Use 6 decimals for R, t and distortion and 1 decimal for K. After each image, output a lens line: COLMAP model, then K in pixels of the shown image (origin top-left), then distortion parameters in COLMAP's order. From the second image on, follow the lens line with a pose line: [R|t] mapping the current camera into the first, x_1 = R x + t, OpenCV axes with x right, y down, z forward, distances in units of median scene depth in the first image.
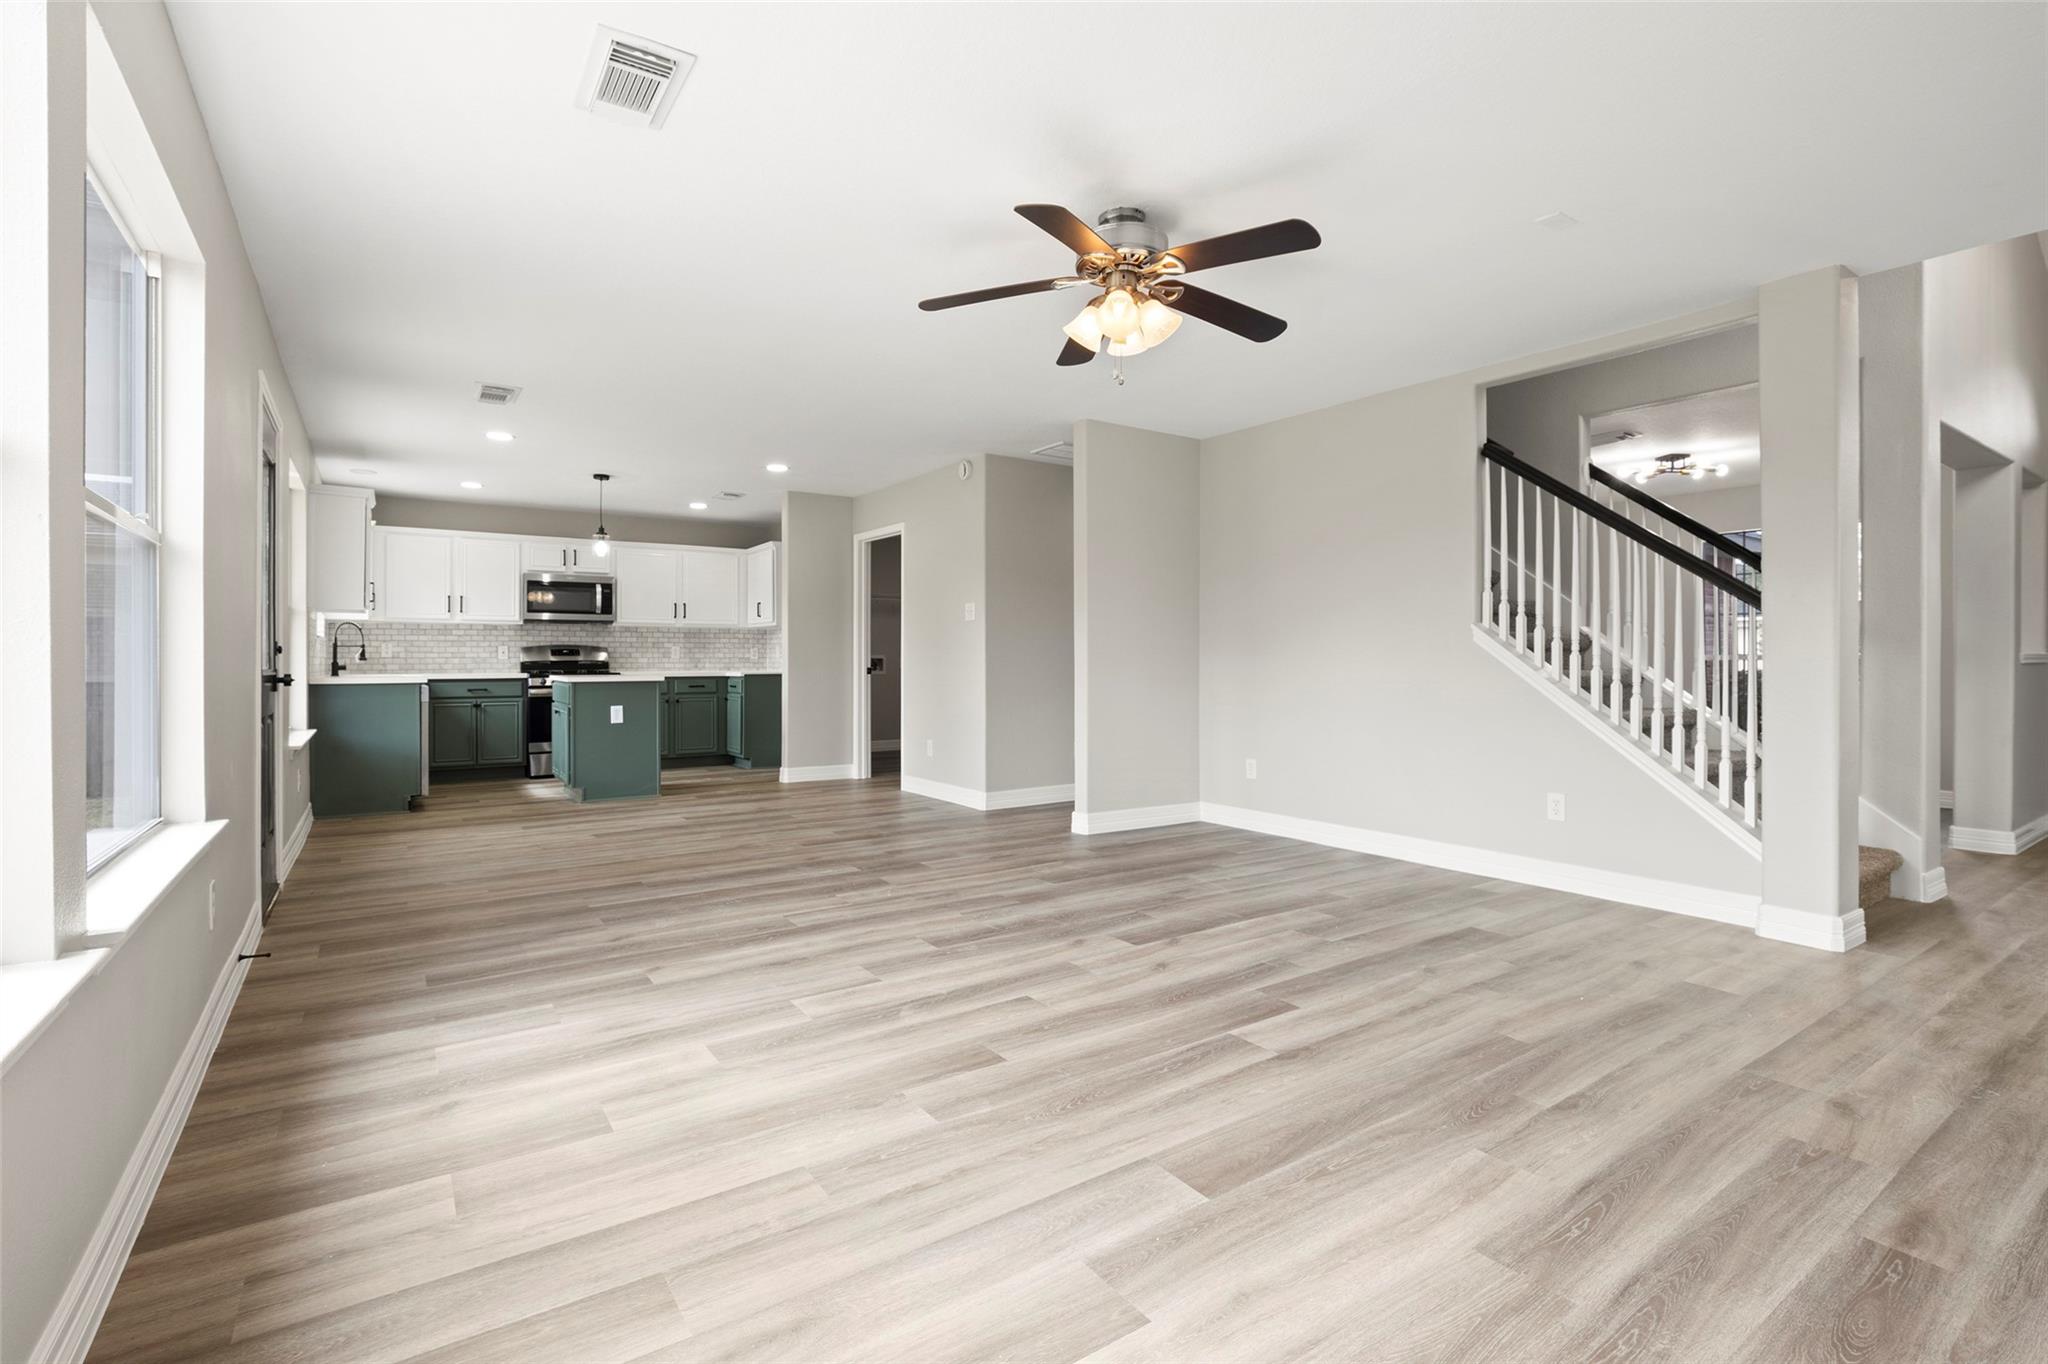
lens RADIAL K [[942.5, 0, 1007.9], [0, 942.5, 659.9], [0, 0, 1]] dist [-0.020147, 0.002819]
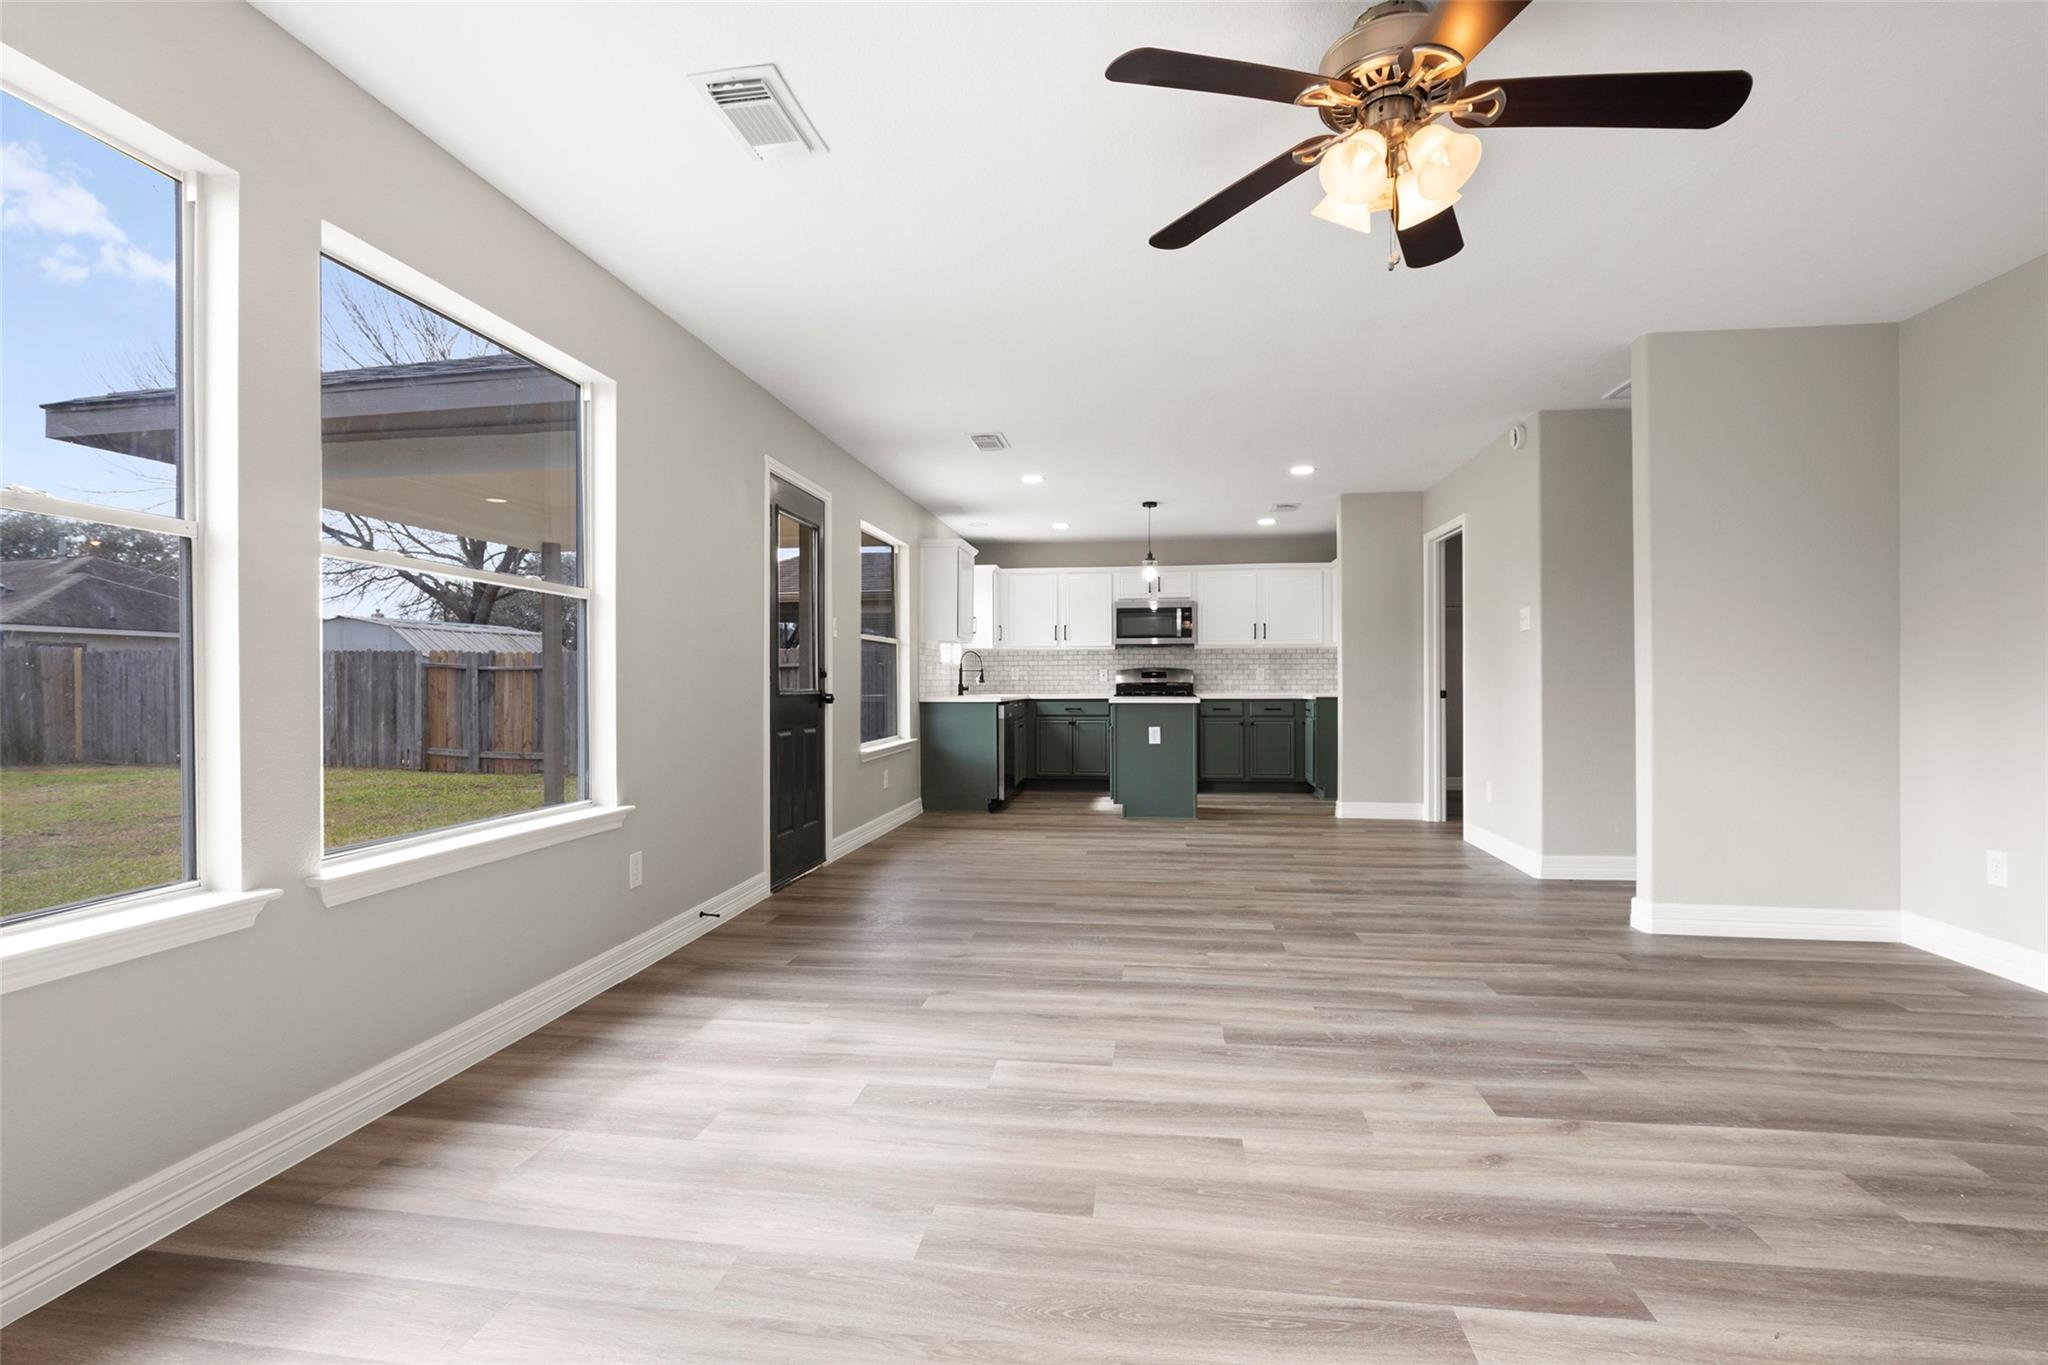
lens RADIAL K [[942.5, 0, 1013.3], [0, 942.5, 683.8], [0, 0, 1]] dist [-0.020147, 0.002819]
pose [[0.738334, -0.000474, -0.674436, 0.313784], [0.002585, 0.999994, 0.002127, -0.001256], [0.674431, -0.003314, 0.738331, 0.276487]]
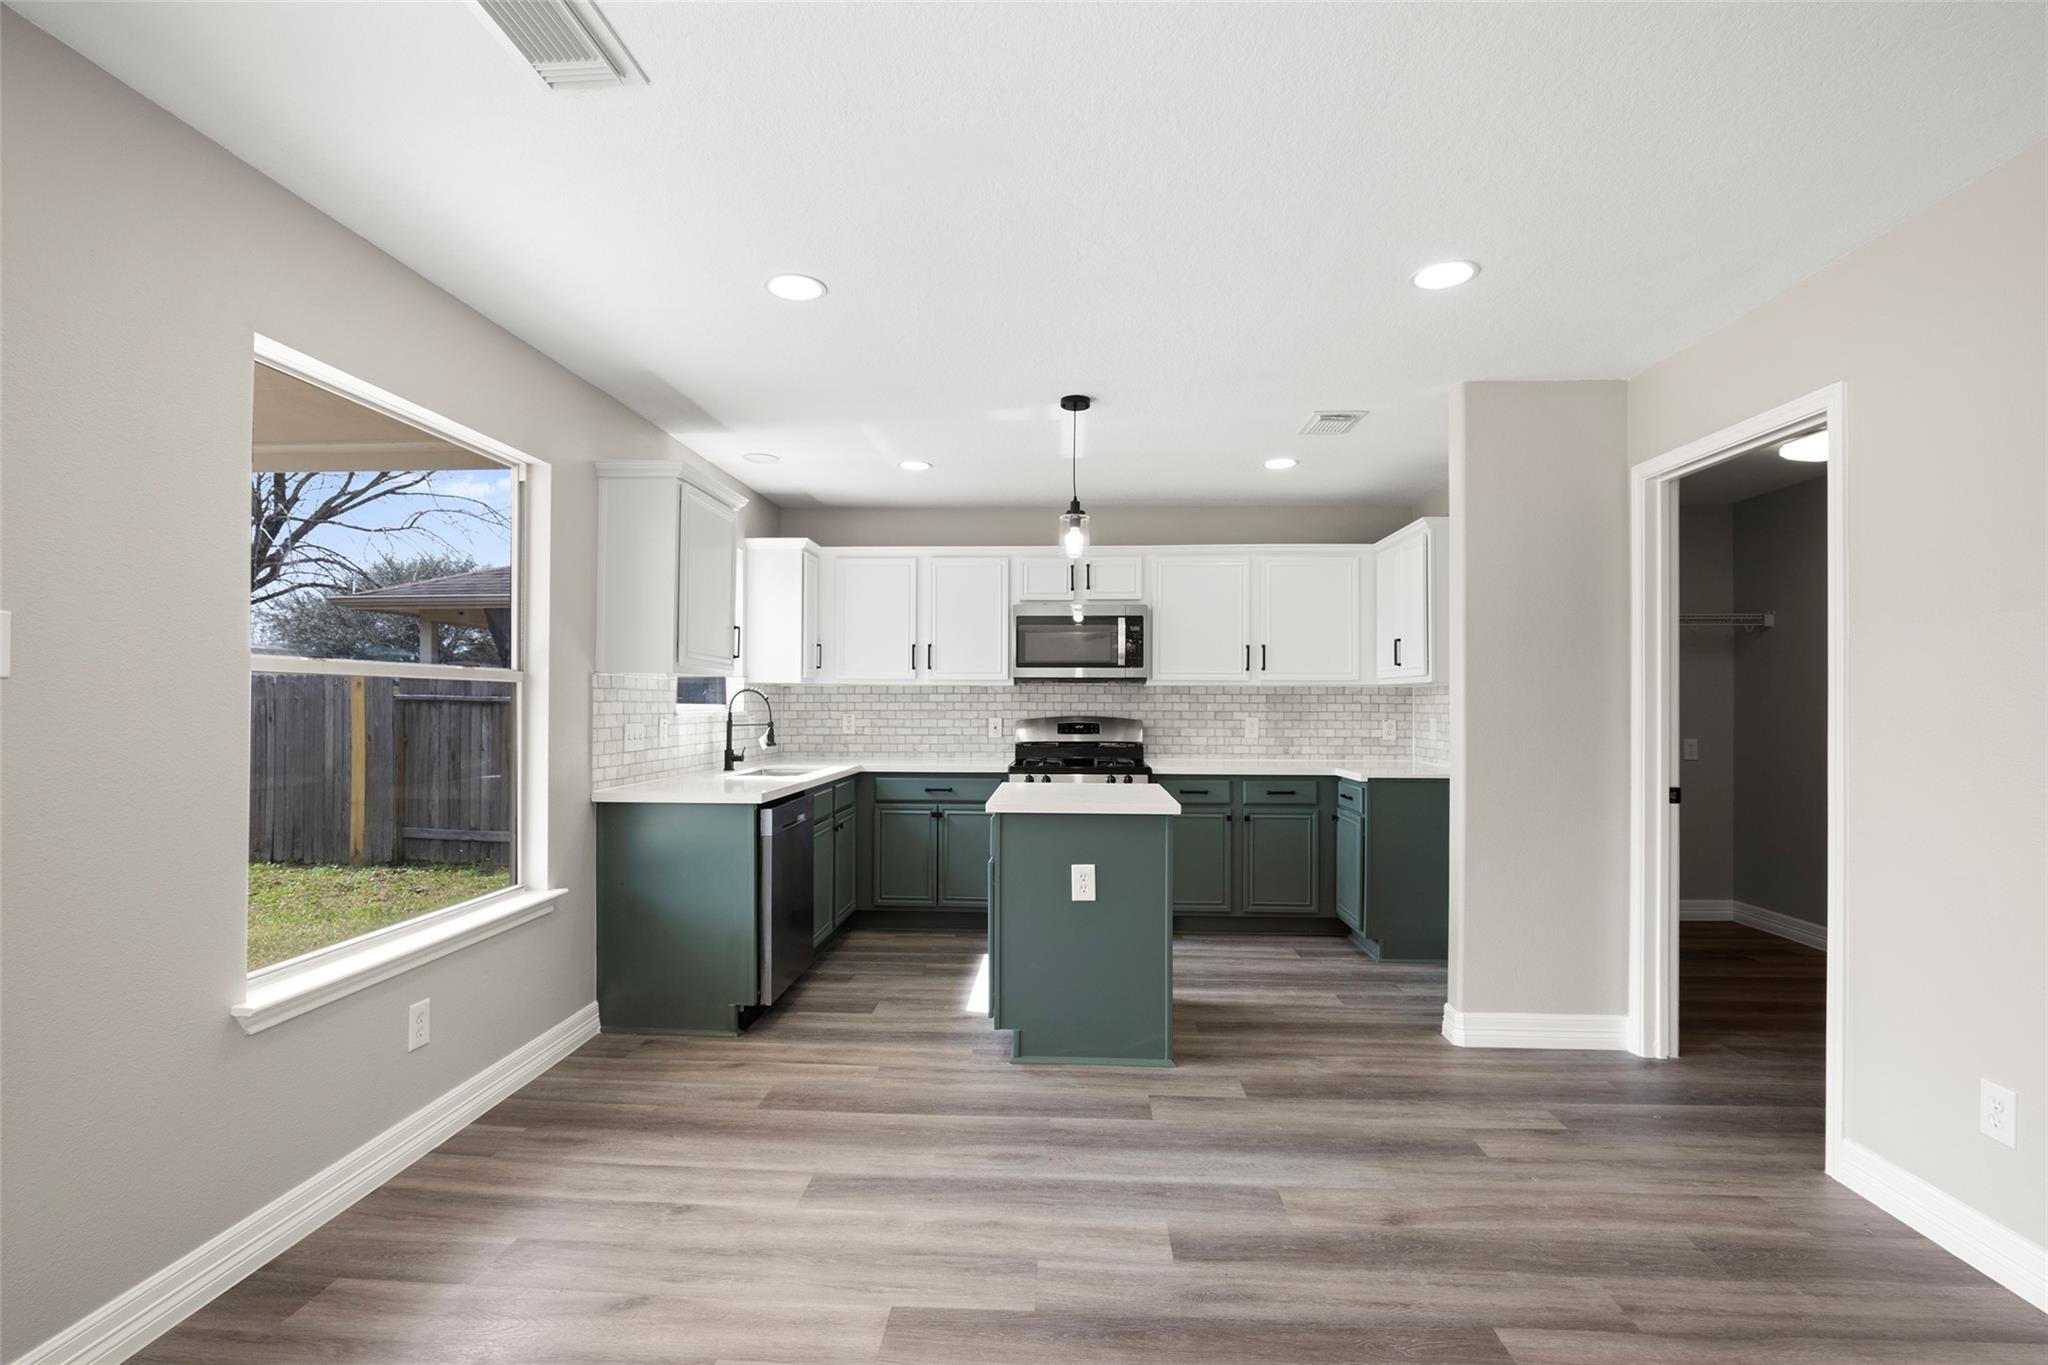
lens RADIAL K [[942.5, 0, 1018.7], [0, 942.5, 692.1], [0, 0, 1]] dist [-0.020147, 0.002819]
pose [[0.797176, -0.003497, -0.603737, -0.301240], [-0.003153, 0.999945, -0.009955, -0.064992], [0.603739, 0.009839, 0.797122, 1.171514]]
